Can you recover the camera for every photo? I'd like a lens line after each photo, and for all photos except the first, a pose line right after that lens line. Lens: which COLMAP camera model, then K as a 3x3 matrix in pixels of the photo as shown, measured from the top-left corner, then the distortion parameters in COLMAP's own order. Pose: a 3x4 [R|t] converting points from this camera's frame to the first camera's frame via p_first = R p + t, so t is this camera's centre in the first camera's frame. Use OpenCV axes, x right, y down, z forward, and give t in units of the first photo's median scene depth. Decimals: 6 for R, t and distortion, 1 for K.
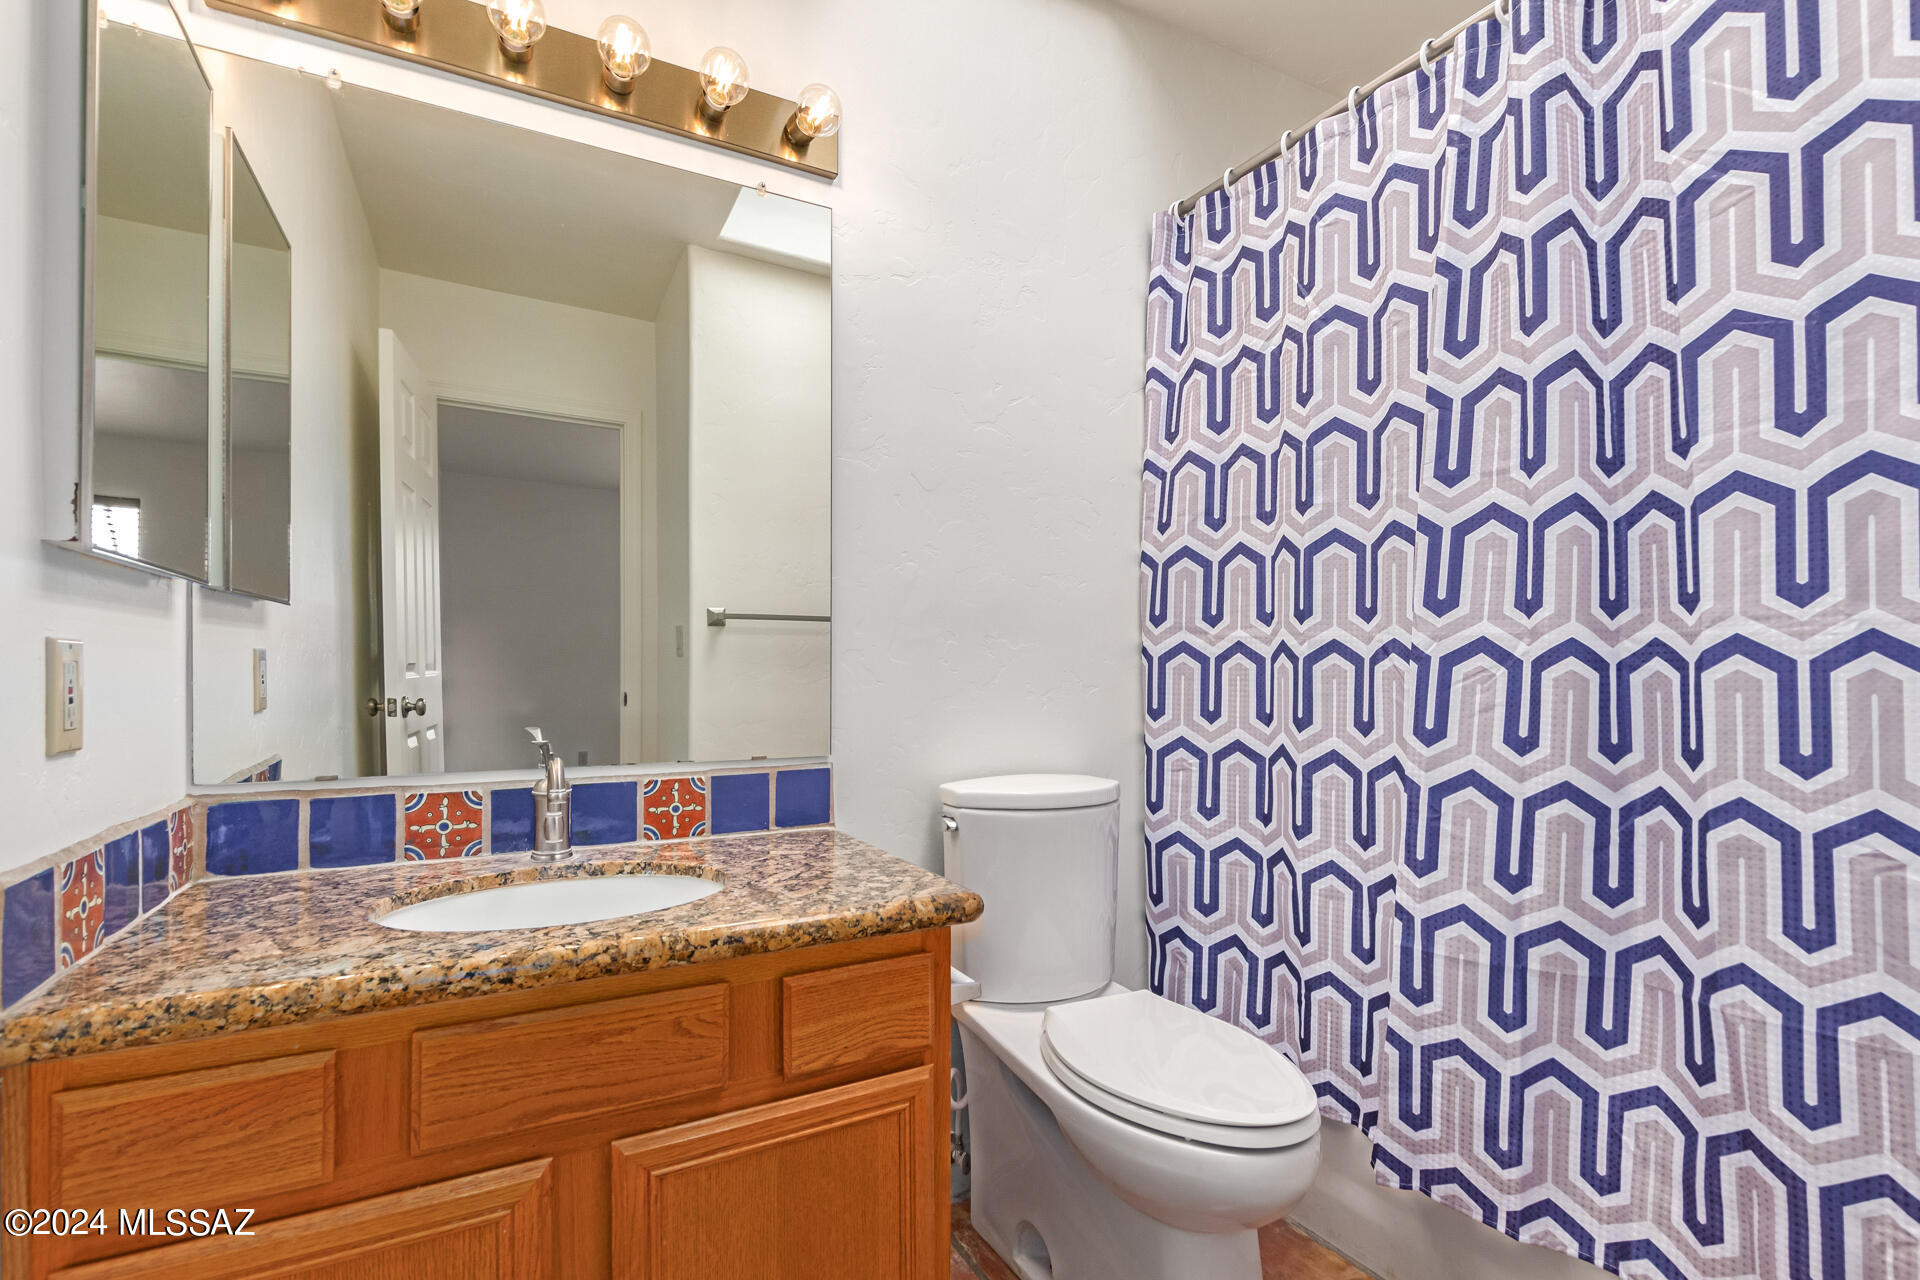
lens RADIAL K [[898.1, 0, 934.0], [0, 898.1, 663.8], [0, 0, 1]] dist [0.003848, 0.000380]
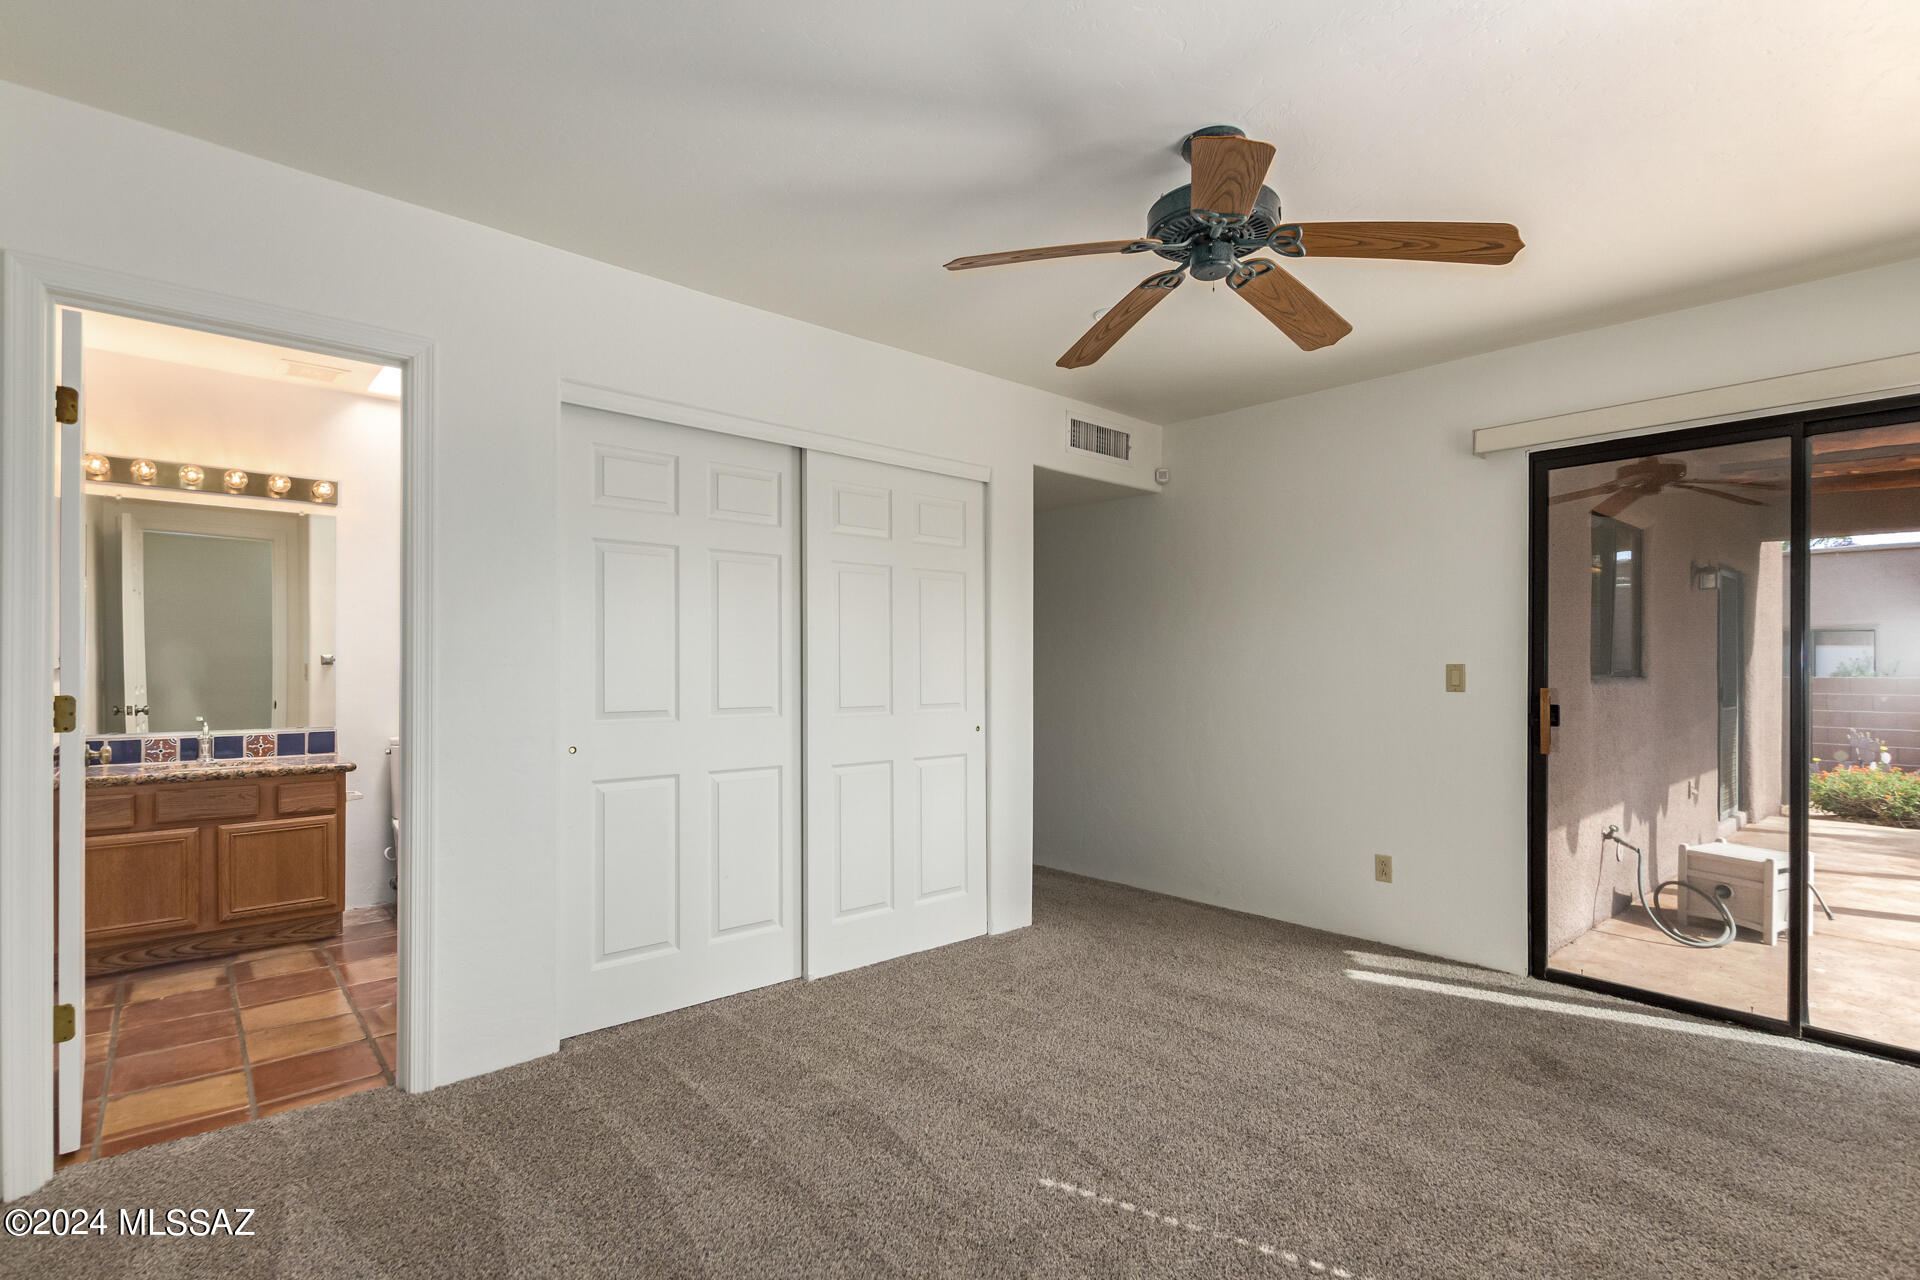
lens RADIAL K [[898.1, 0, 934.0], [0, 898.1, 663.8], [0, 0, 1]] dist [0.003848, 0.000380]
pose [[0.972519, -0.004484, 0.232782, 1.167600], [0.005055, 0.999985, -0.001858, -0.077432], [-0.232771, 0.002984, 0.972527, -2.332715]]
